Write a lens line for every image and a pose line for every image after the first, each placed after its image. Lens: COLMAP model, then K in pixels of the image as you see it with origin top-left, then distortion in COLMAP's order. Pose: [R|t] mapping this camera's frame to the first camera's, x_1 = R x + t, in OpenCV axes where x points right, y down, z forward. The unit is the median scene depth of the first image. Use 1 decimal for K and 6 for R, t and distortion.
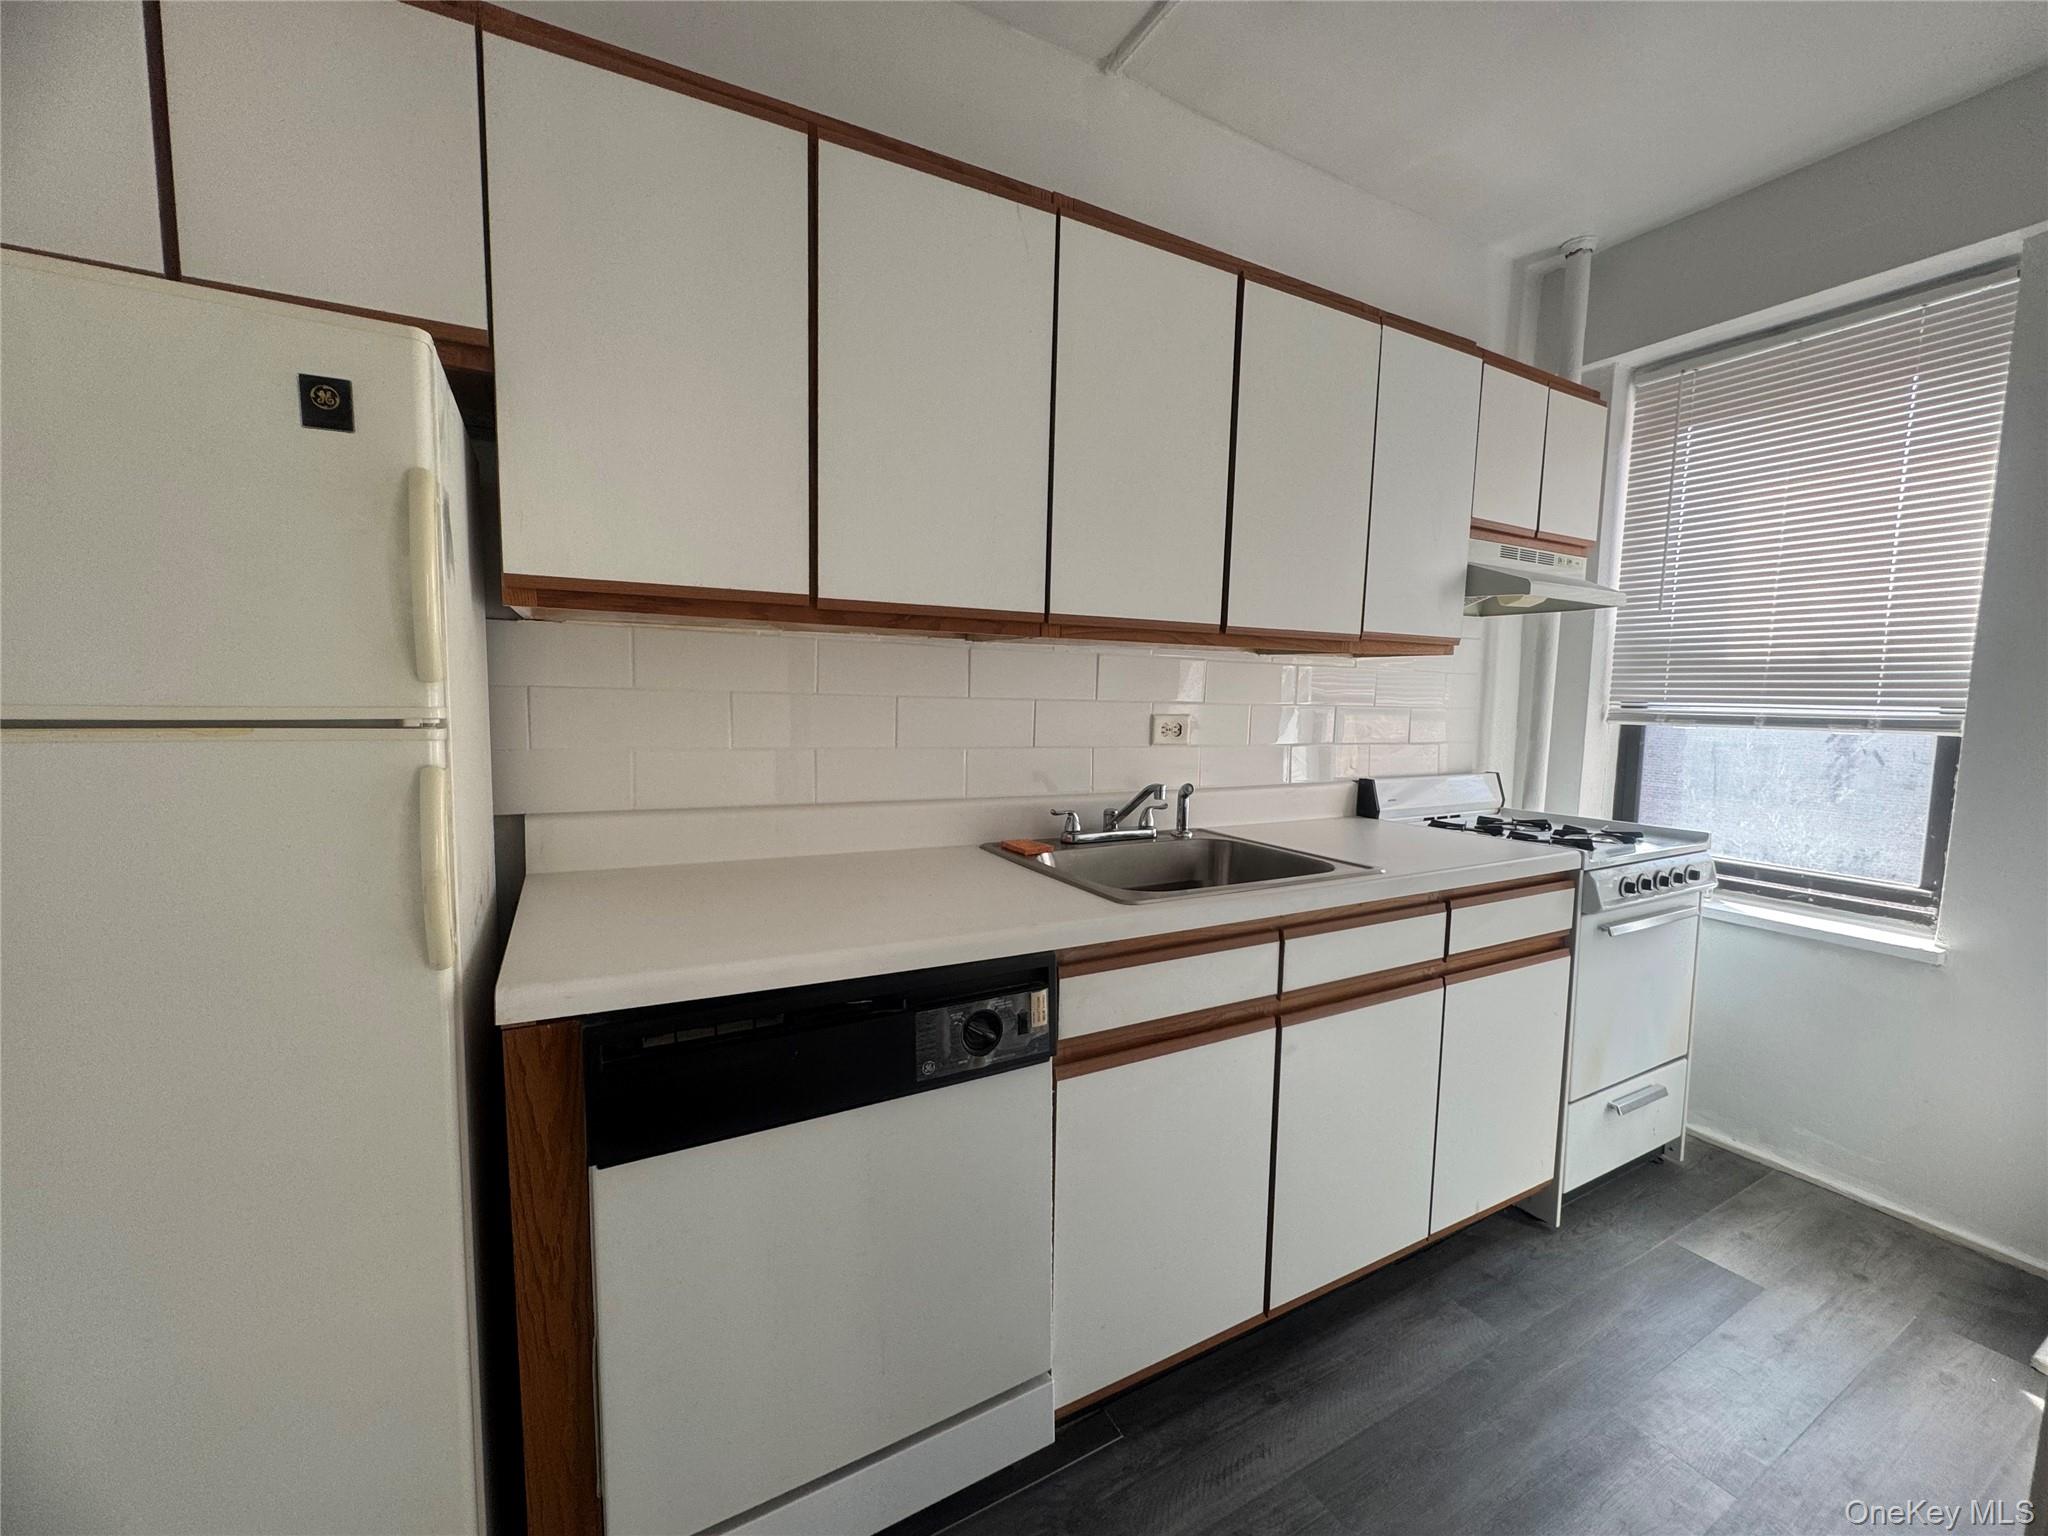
lens RADIAL K [[830.6, 0, 1024.0], [0, 830.6, 768.0], [0, 0, 1]] dist [-0.001348, -0.000124]
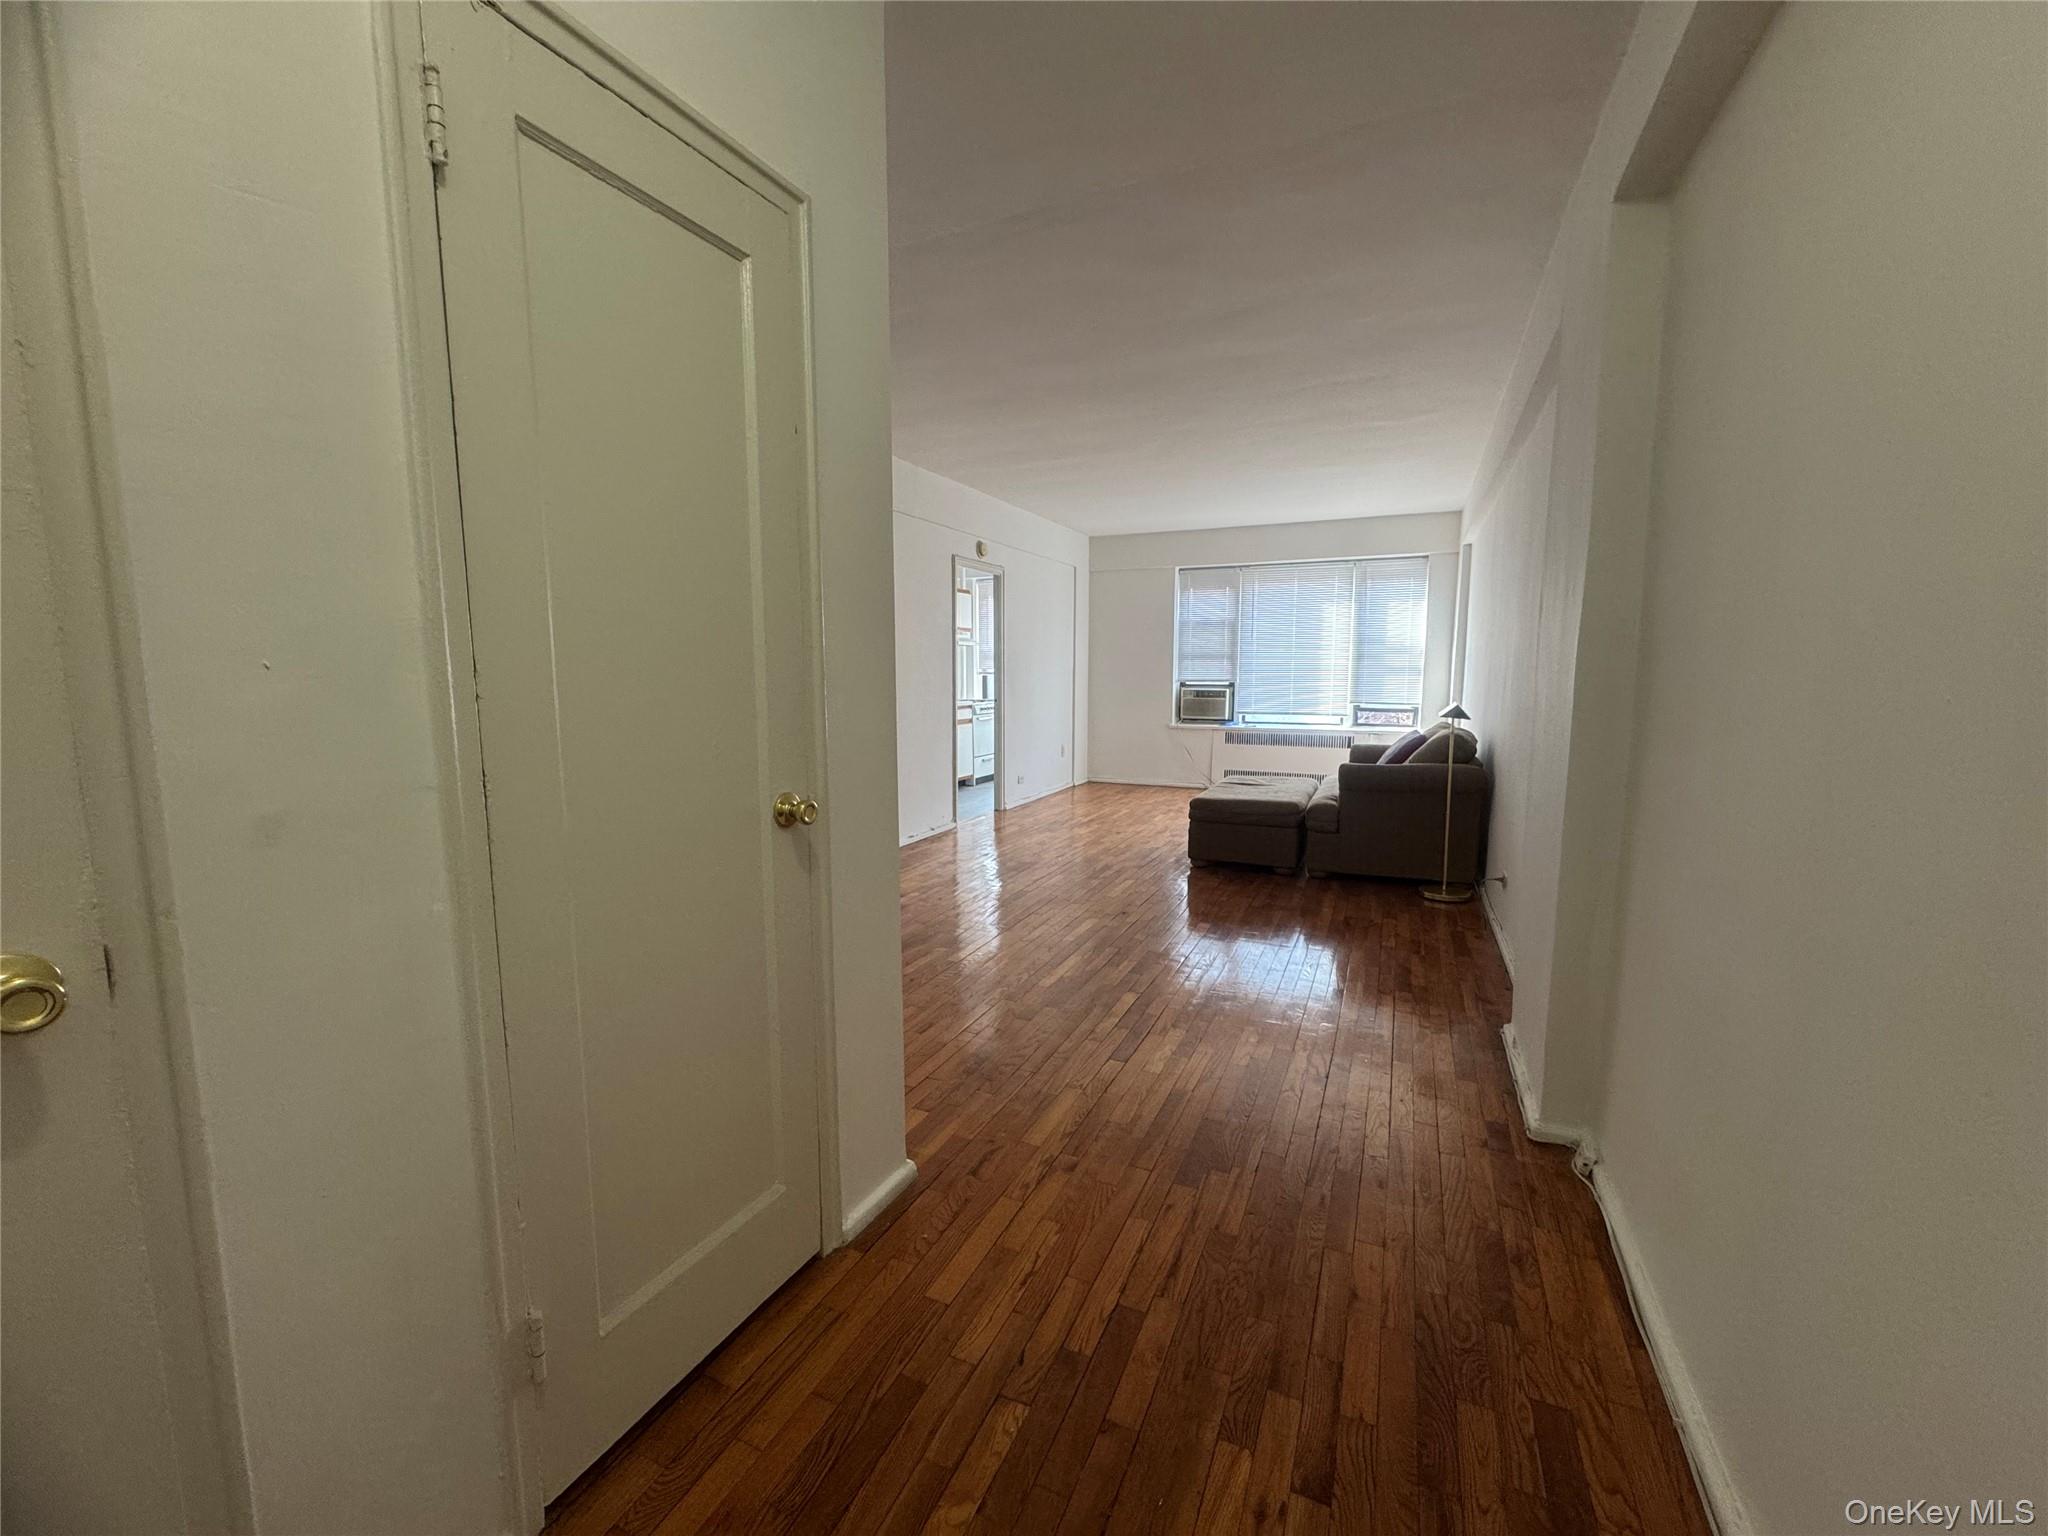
lens RADIAL K [[820.5, 0, 1024.0], [0, 820.5, 768.0], [0, 0, 1]] dist [-0.002485, -0.000254]
pose [[0.806921, -0.087900, 0.584082, -1.599750], [0.071041, 0.996129, 0.051765, 0.227251], [-0.586372, -0.000276, 0.810042, -2.552030]]
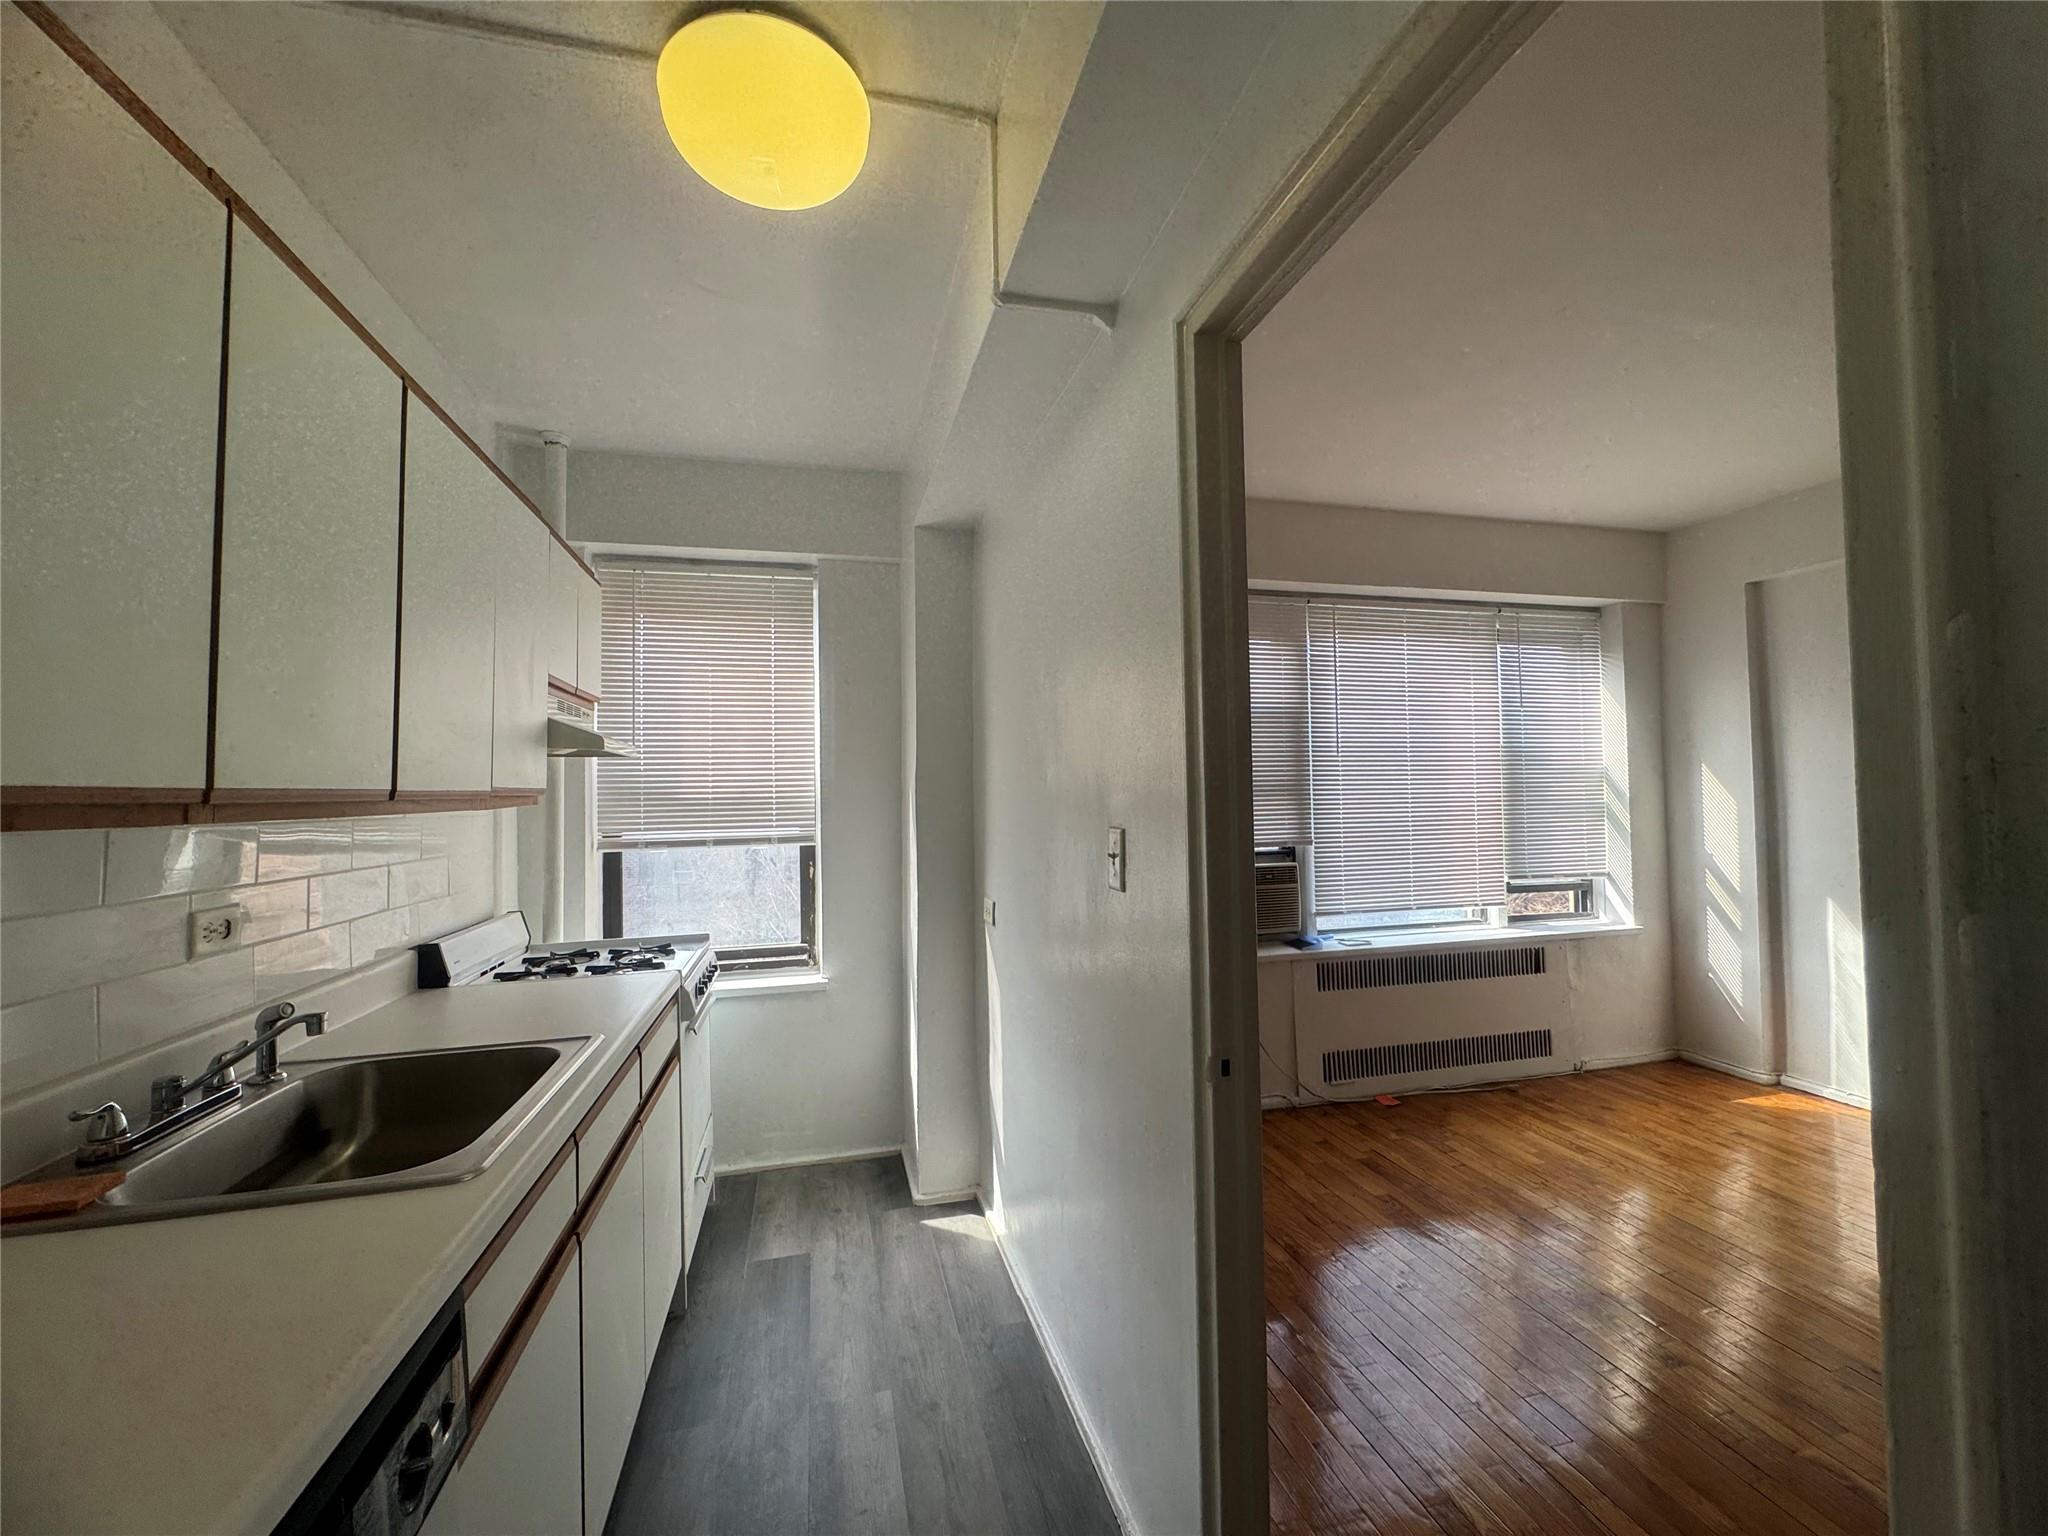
lens RADIAL K [[820.5, 0, 1024.0], [0, 820.5, 768.0], [0, 0, 1]] dist [-0.002485, -0.000254]
pose [[0.254764, 0.007137, 0.966977, -0.301929], [0.111055, 0.993140, -0.036589, -0.079433], [-0.960605, 0.116710, 0.252224, 0.176421]]
